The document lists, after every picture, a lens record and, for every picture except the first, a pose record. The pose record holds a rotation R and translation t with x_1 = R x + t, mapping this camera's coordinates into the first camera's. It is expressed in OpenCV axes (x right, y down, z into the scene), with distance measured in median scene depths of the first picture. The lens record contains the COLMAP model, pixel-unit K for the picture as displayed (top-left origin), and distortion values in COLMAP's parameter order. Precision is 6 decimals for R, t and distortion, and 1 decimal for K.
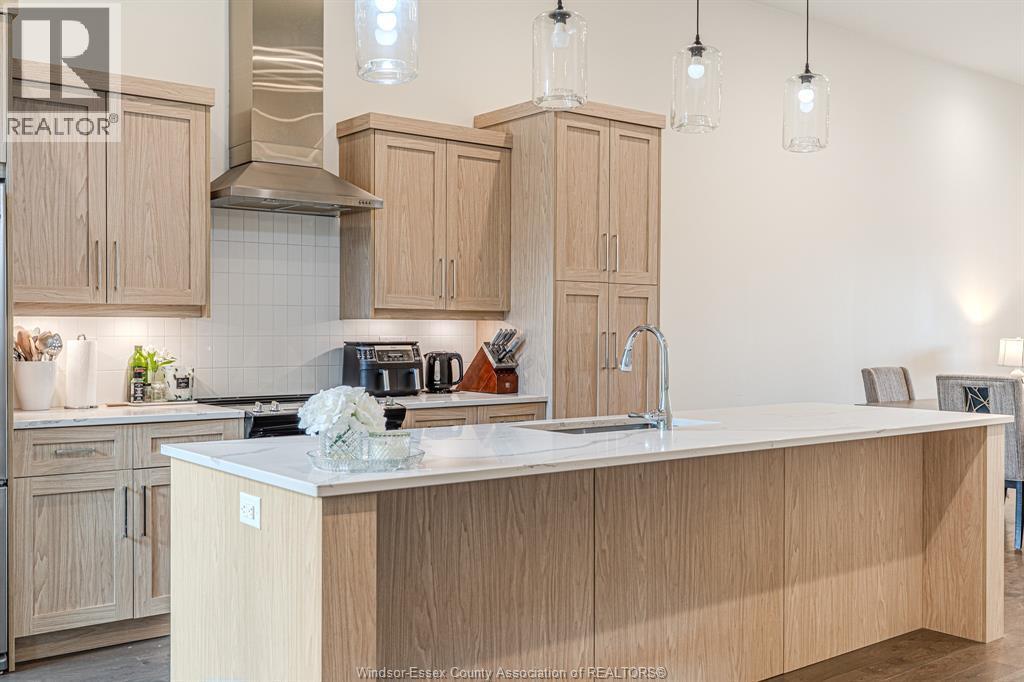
lens RADIAL K [[1030.7, 0, 512.0], [0, 1030.7, 341.0], [0, 0, 1]] dist [0.011100, -0.010877]
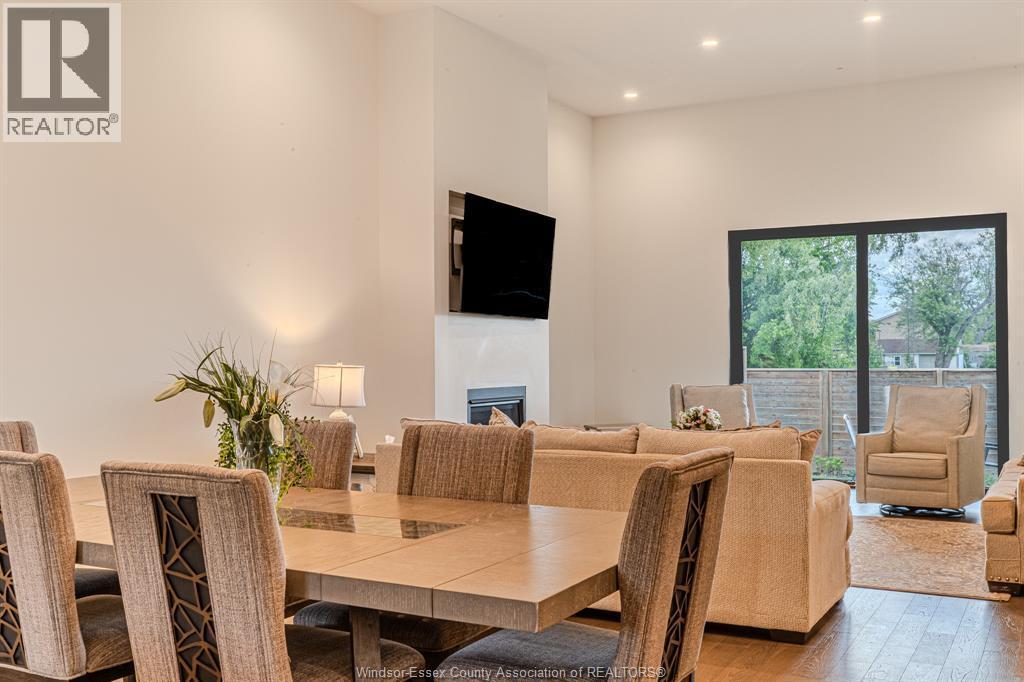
lens RADIAL K [[1050.7, 0, 511.5], [0, 1050.7, 343.3], [0, 0, 1]] dist [0.004296, 0.001266]
pose [[0.914829, -0.003995, 0.403822, 0.125670], [0.013459, 0.999697, -0.020600, 0.000065], [-0.403617, 0.024280, 0.914606, 0.132403]]
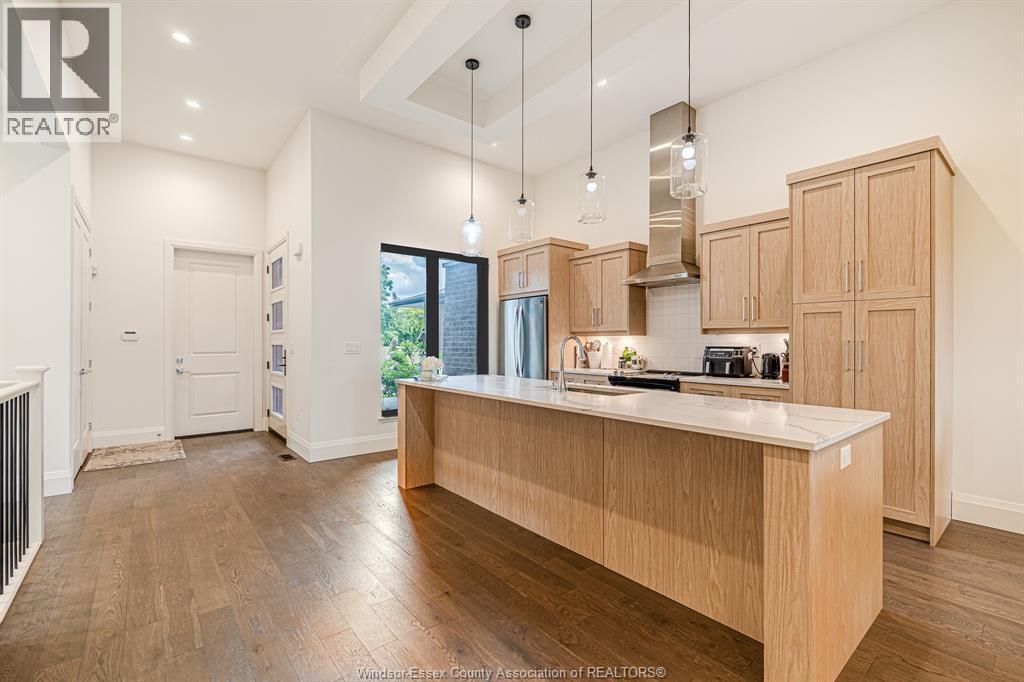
lens RADIAL K [[449.9, 0, 514.5], [0, 449.9, 342.5], [0, 0, 1]] dist [-0.000405, -0.000478]
pose [[0.023986, -0.002969, -0.999708, 0.757060], [-0.011178, 0.999932, -0.003238, 0.000219], [0.999650, 0.011252, 0.023952, 0.704368]]
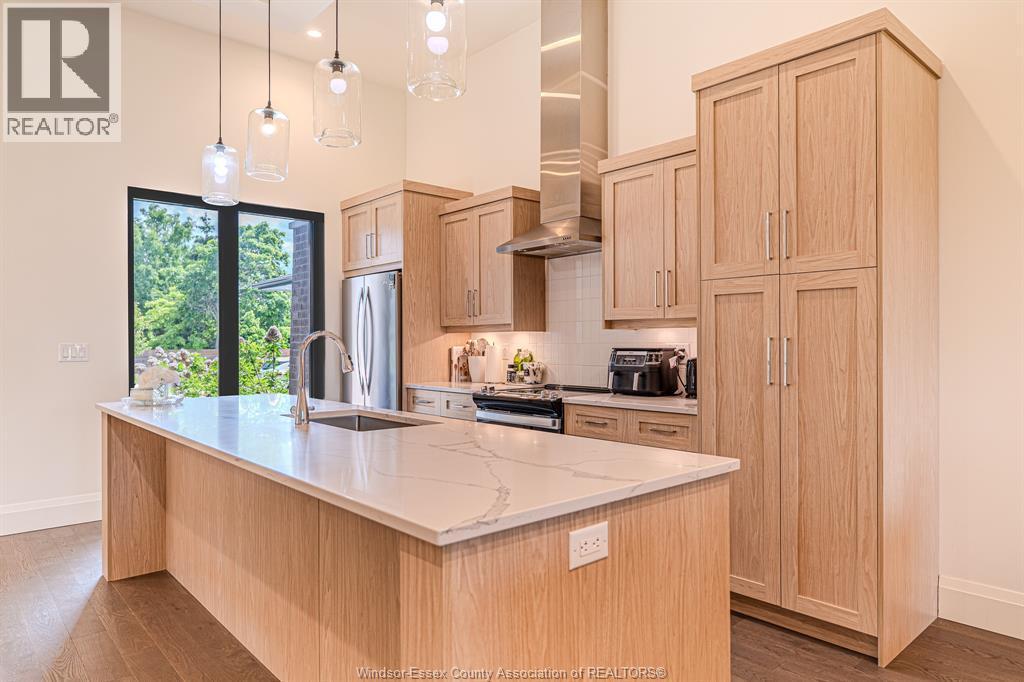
lens RADIAL K [[647.9, 0, 514.0], [0, 647.9, 342.4], [0, 0, 1]] dist [0.001008, 0.000741]
pose [[0.067244, -0.003587, -0.997730, 0.689849], [-0.007130, 0.999966, -0.004076, -0.001951], [0.997711, 0.007388, 0.067216, 0.932776]]
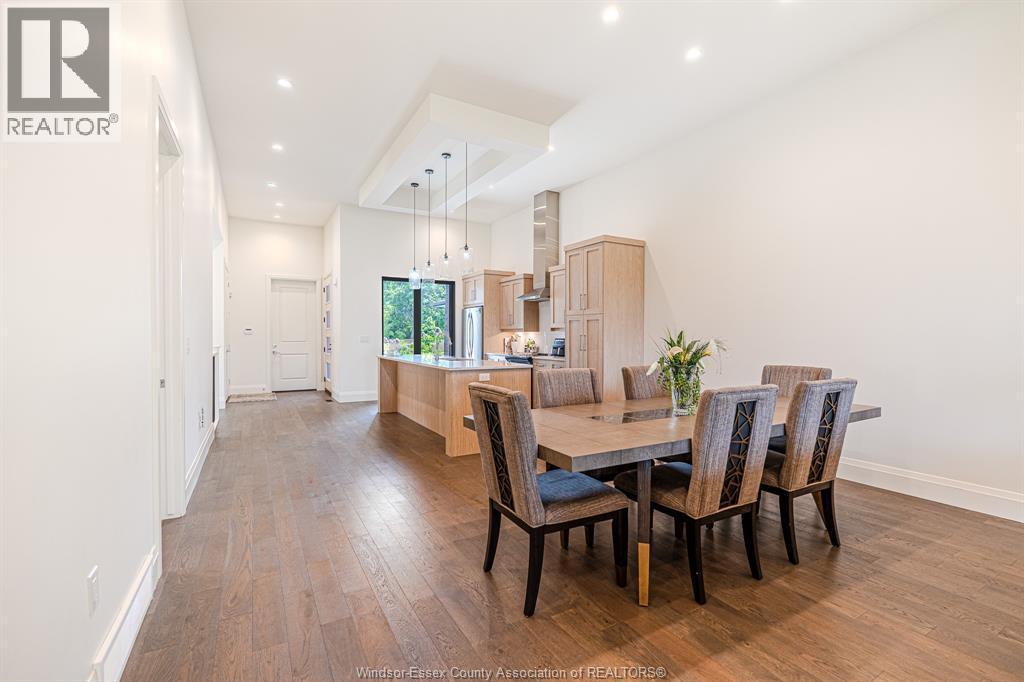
lens RADIAL K [[449.9, 0, 514.5], [0, 449.9, 342.5], [0, 0, 1]] dist [-0.000405, -0.000478]
pose [[-0.136770, 0.011521, -0.990536, 1.407914], [-0.013994, 0.999810, 0.013562, -0.004174], [0.990504, 0.015716, -0.136583, 1.197954]]
